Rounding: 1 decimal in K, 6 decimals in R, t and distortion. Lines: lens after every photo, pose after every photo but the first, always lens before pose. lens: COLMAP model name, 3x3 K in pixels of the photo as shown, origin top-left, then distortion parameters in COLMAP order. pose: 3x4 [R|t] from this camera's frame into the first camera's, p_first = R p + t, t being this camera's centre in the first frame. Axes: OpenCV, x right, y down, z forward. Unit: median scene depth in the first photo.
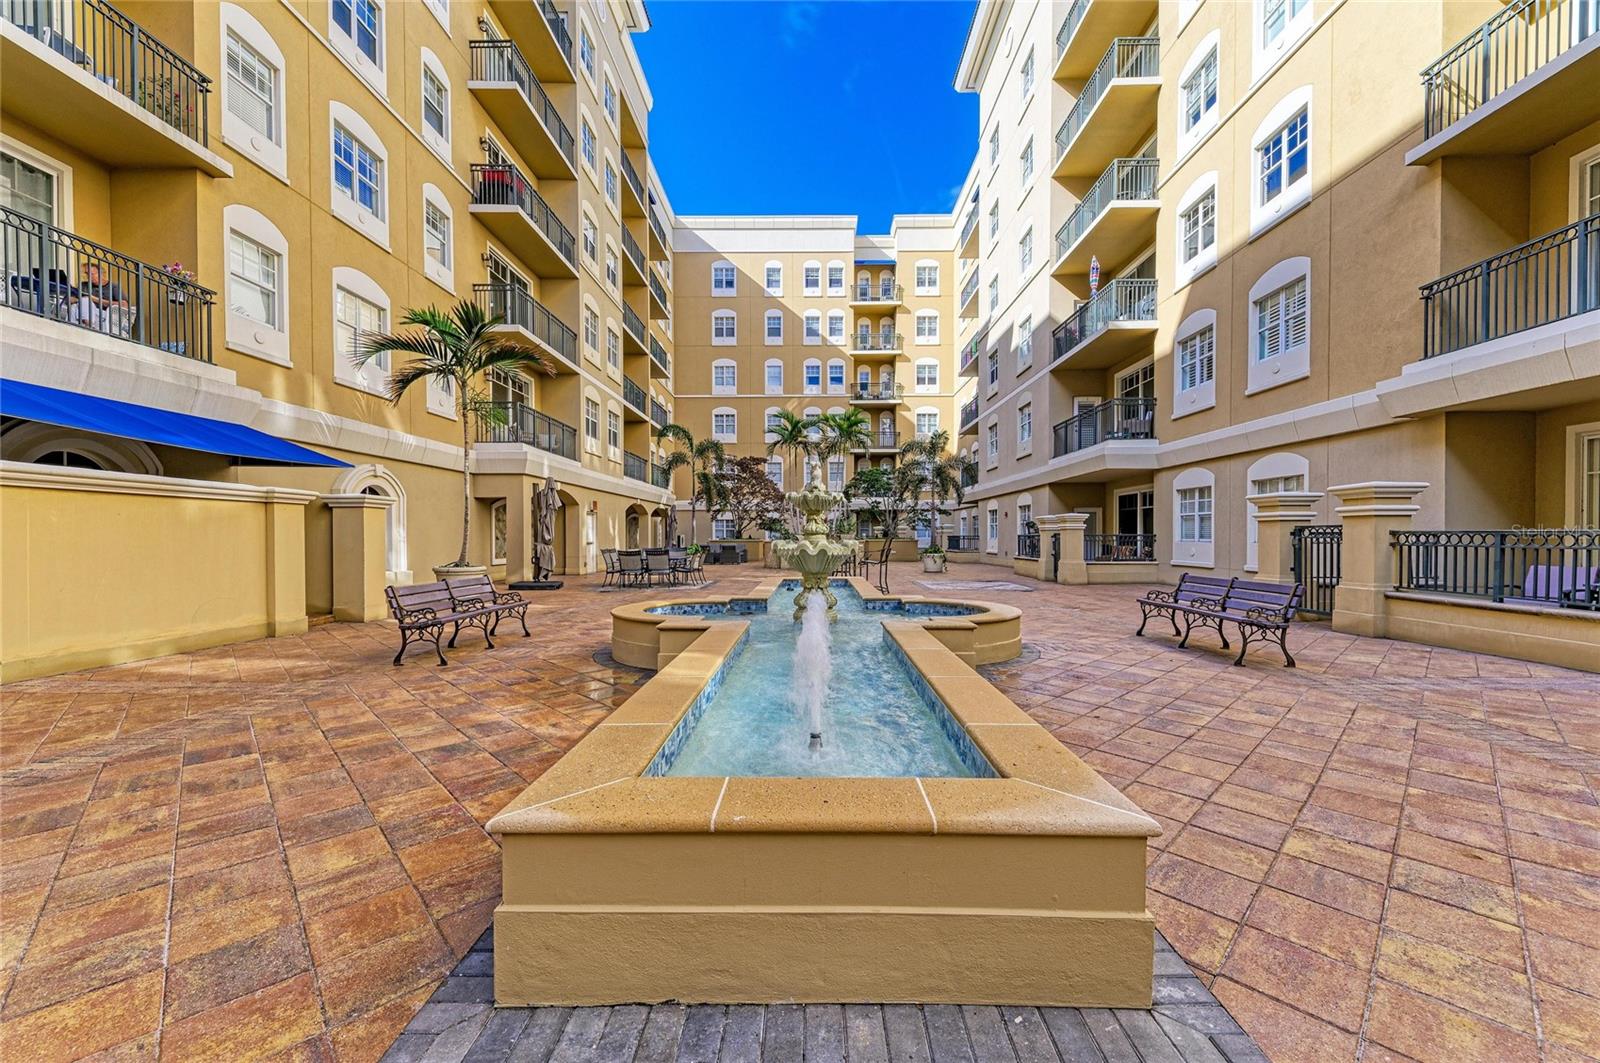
lens RADIAL K [[616.1, 0, 809.1], [0, 616.1, 536.5], [0, 0, 1]] dist [0.025366, -0.007348]
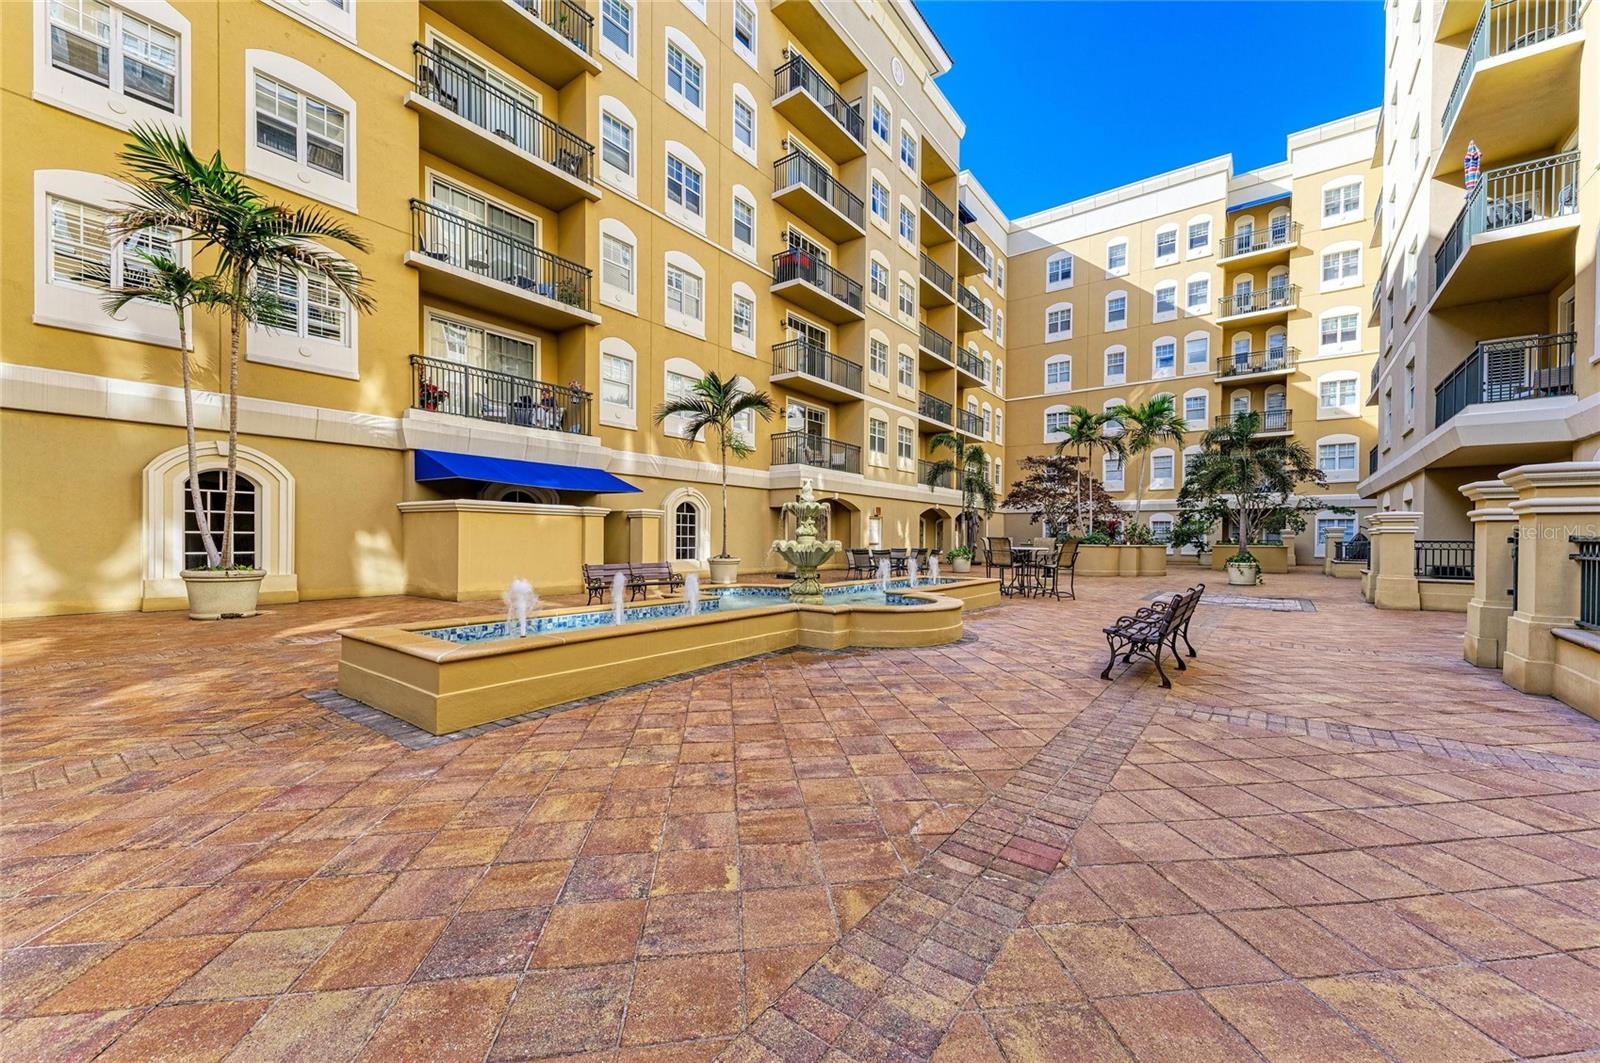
lens RADIAL K [[616.1, 0, 809.1], [0, 616.1, 536.5], [0, 0, 1]] dist [0.025366, -0.007348]
pose [[0.803339, 0.007745, -0.595471, 0.189321], [-0.010505, 0.999944, -0.001167, -0.000021], [0.595429, 0.007193, 0.803376, -0.002631]]
